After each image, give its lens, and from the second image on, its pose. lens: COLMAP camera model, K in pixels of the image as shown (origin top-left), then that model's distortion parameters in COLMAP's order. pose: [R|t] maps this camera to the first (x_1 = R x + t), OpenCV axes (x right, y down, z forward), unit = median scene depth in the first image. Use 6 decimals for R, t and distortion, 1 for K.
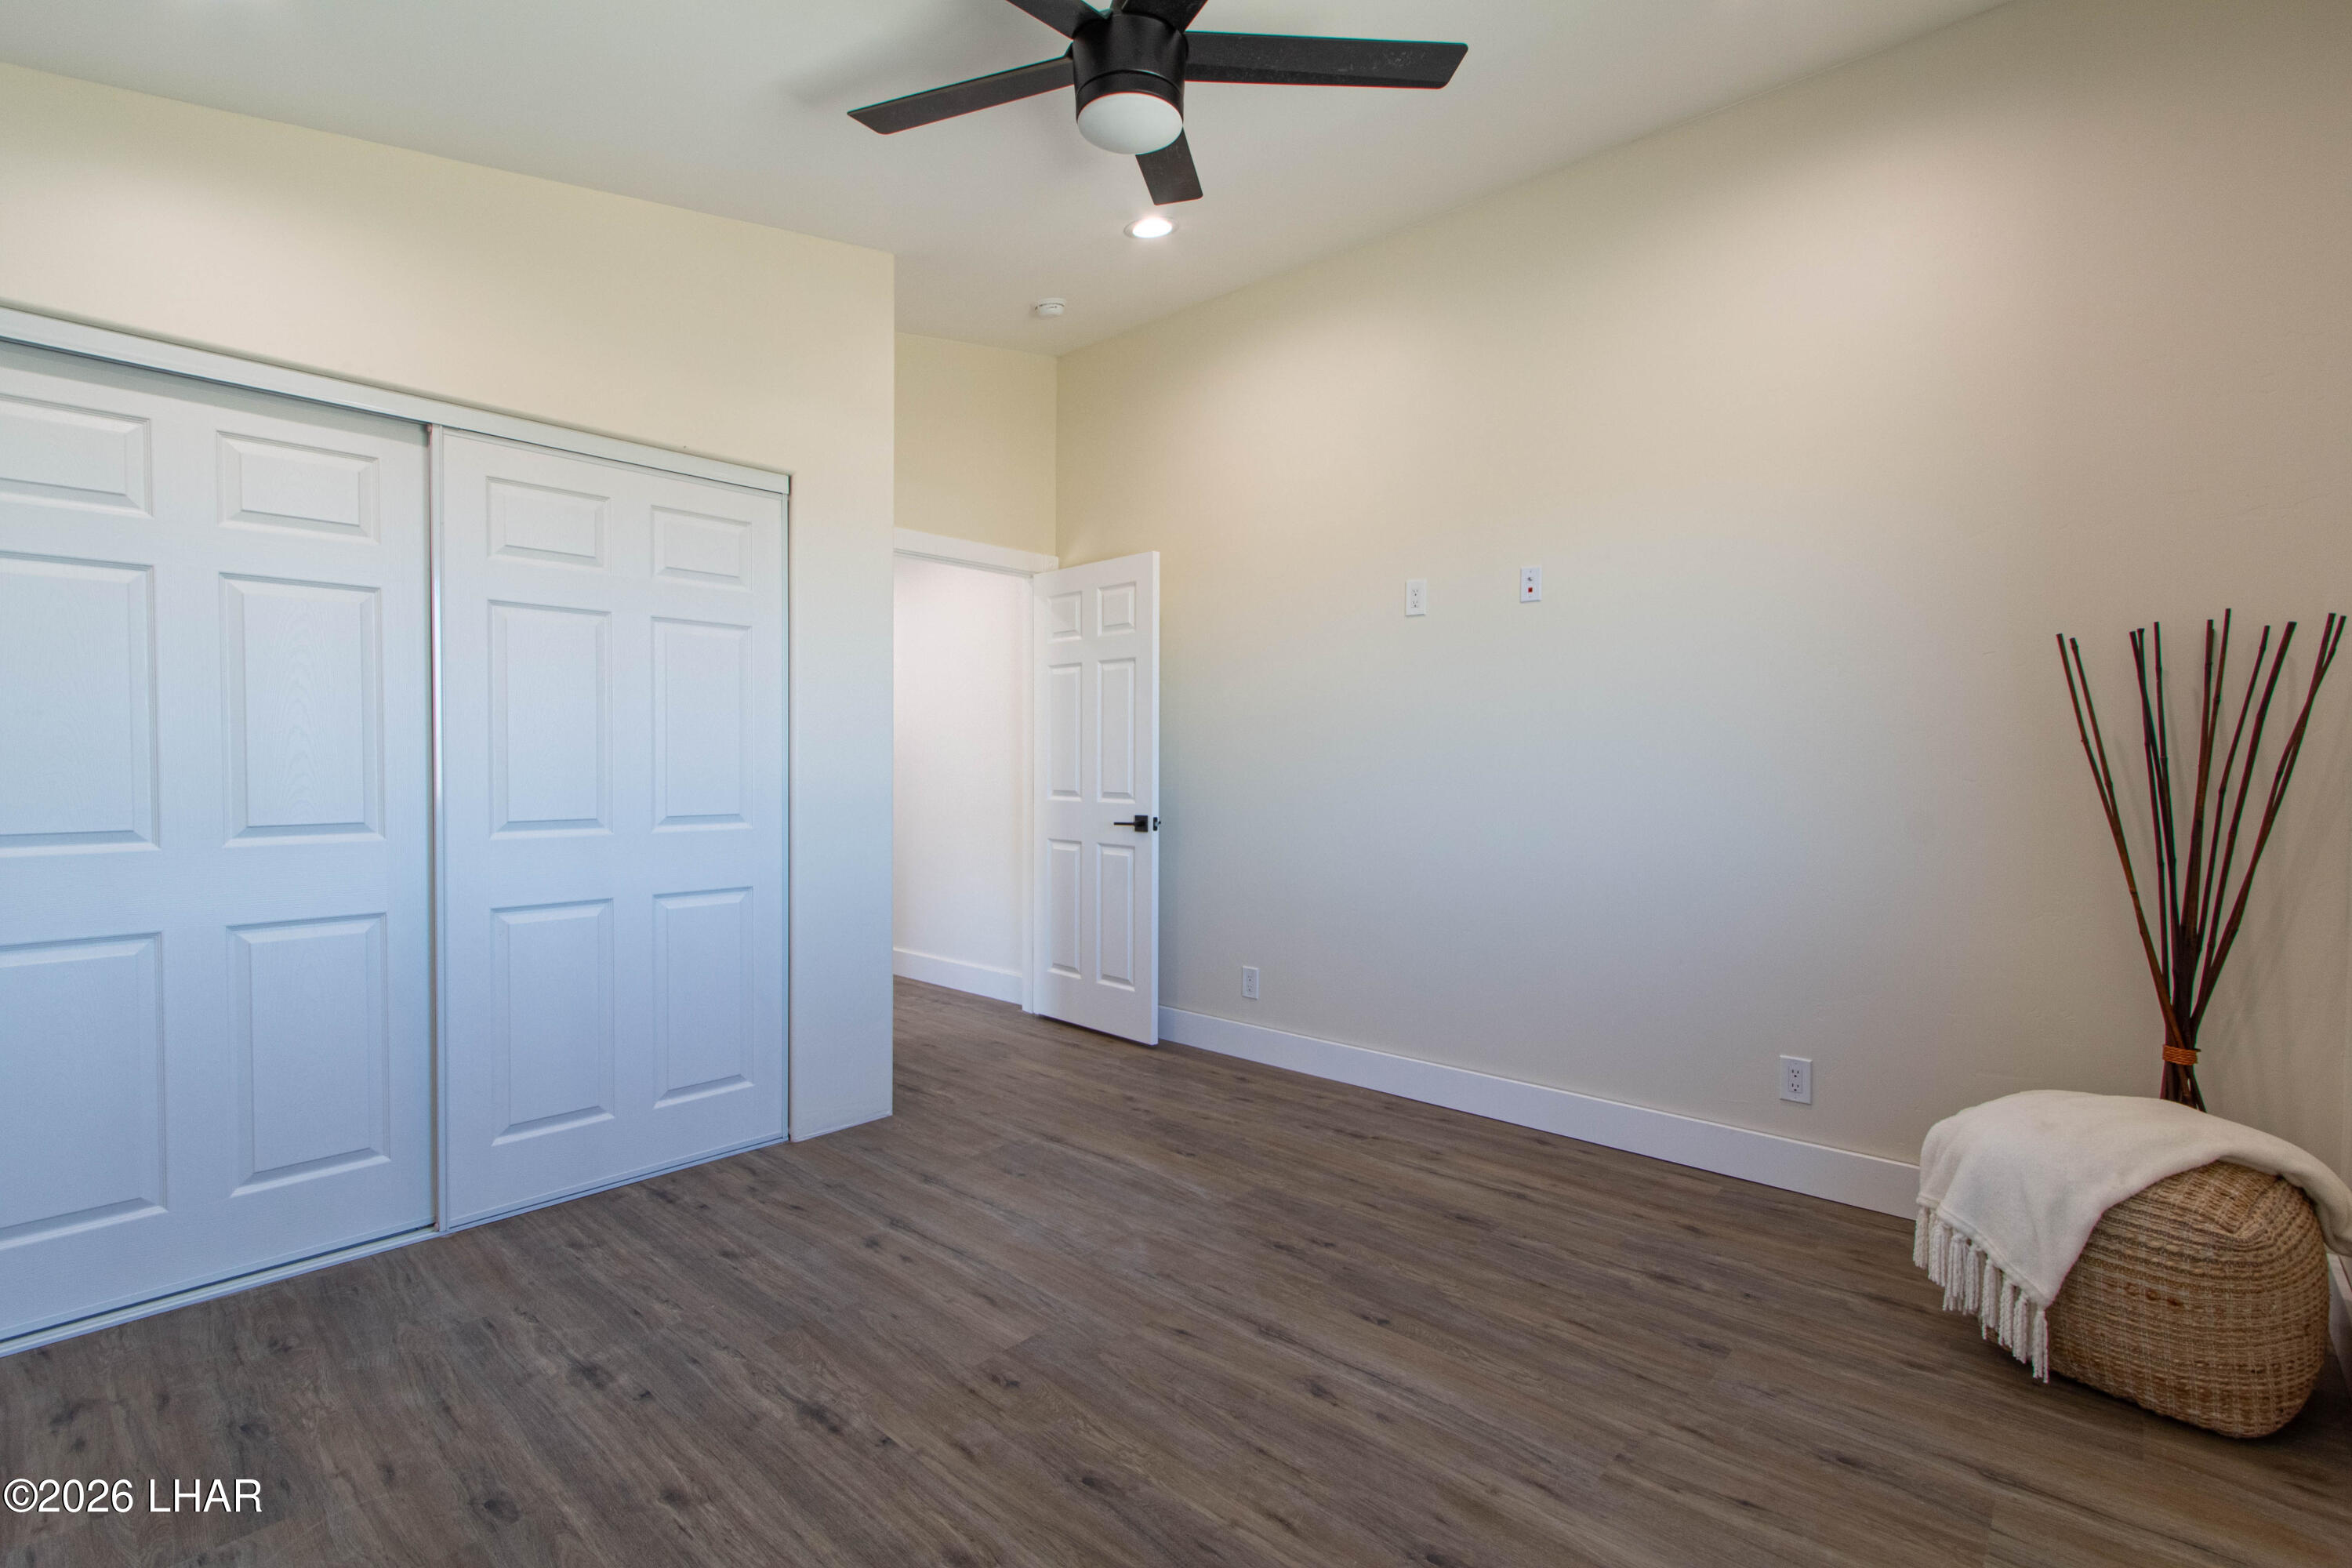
lens RADIAL K [[1069.7, 0, 1169.8], [0, 1069.7, 781.8], [0, 0, 1]] dist [0.000038, -0.005128]
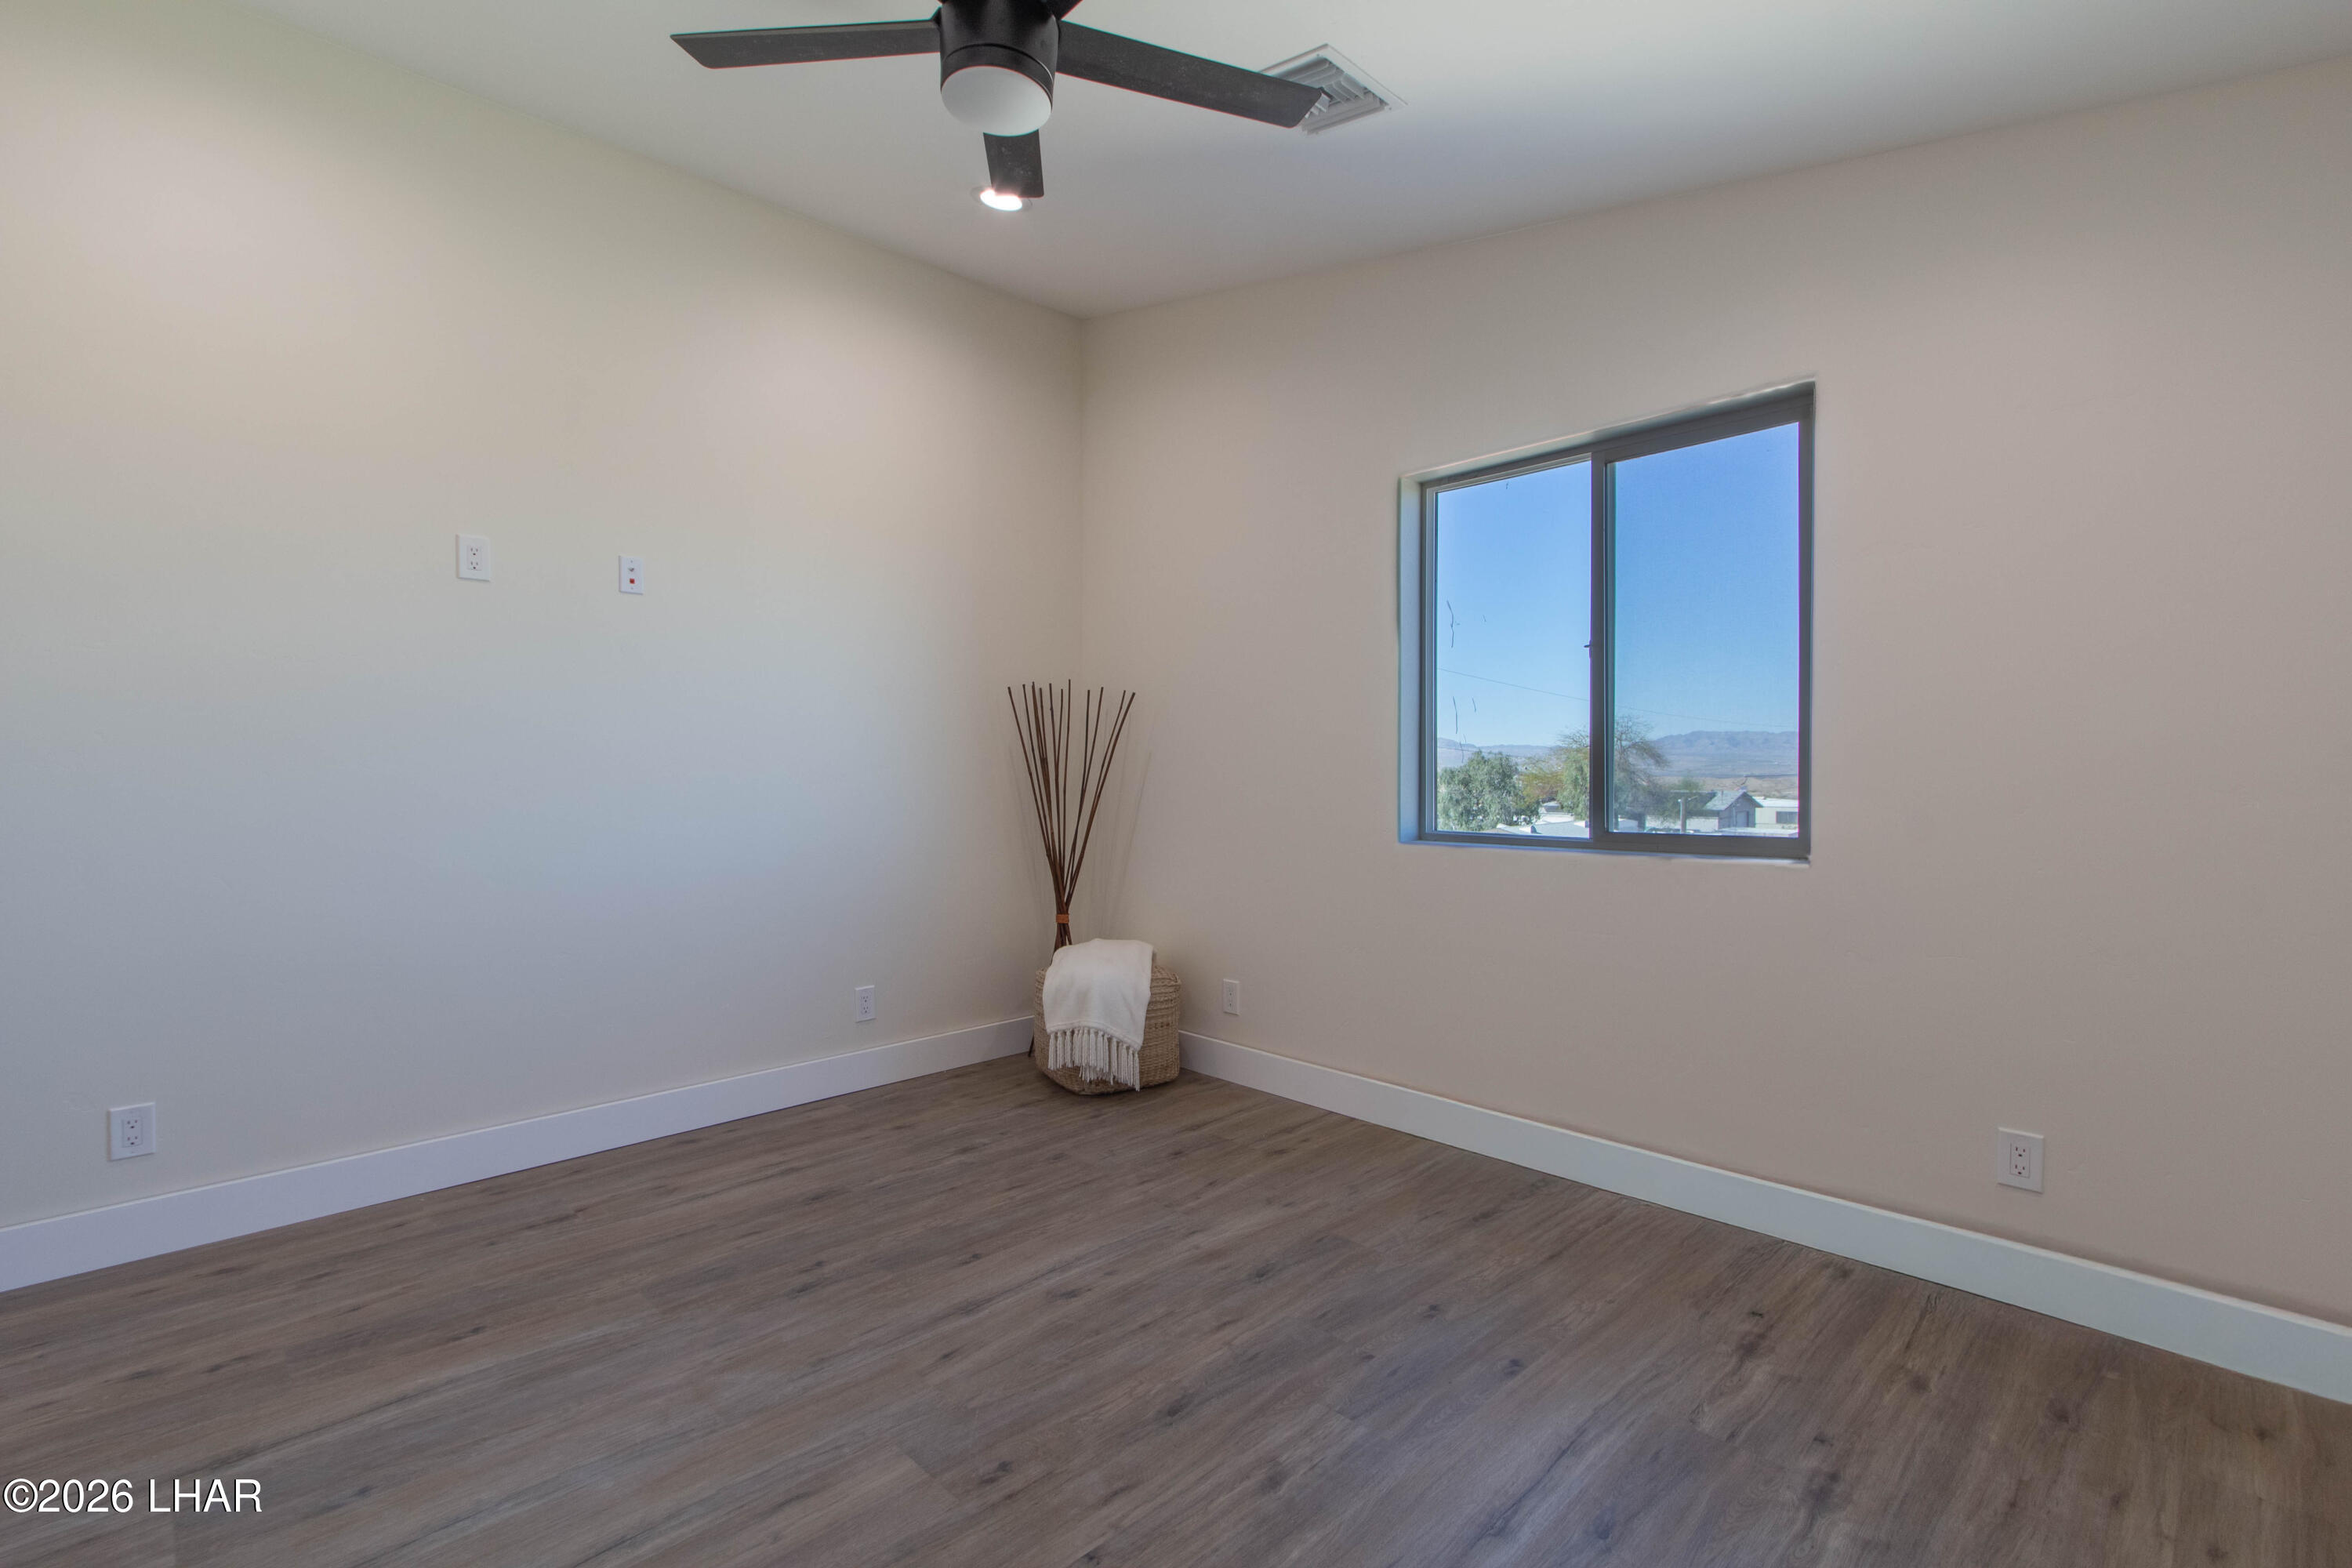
lens RADIAL K [[1069.7, 0, 1169.8], [0, 1069.7, 781.8], [0, 0, 1]] dist [0.000038, -0.005128]
pose [[0.059390, -0.024500, 0.997934, -0.772606], [0.021930, 0.999490, 0.023233, -0.014896], [-0.997994, 0.020505, 0.059897, 0.614022]]
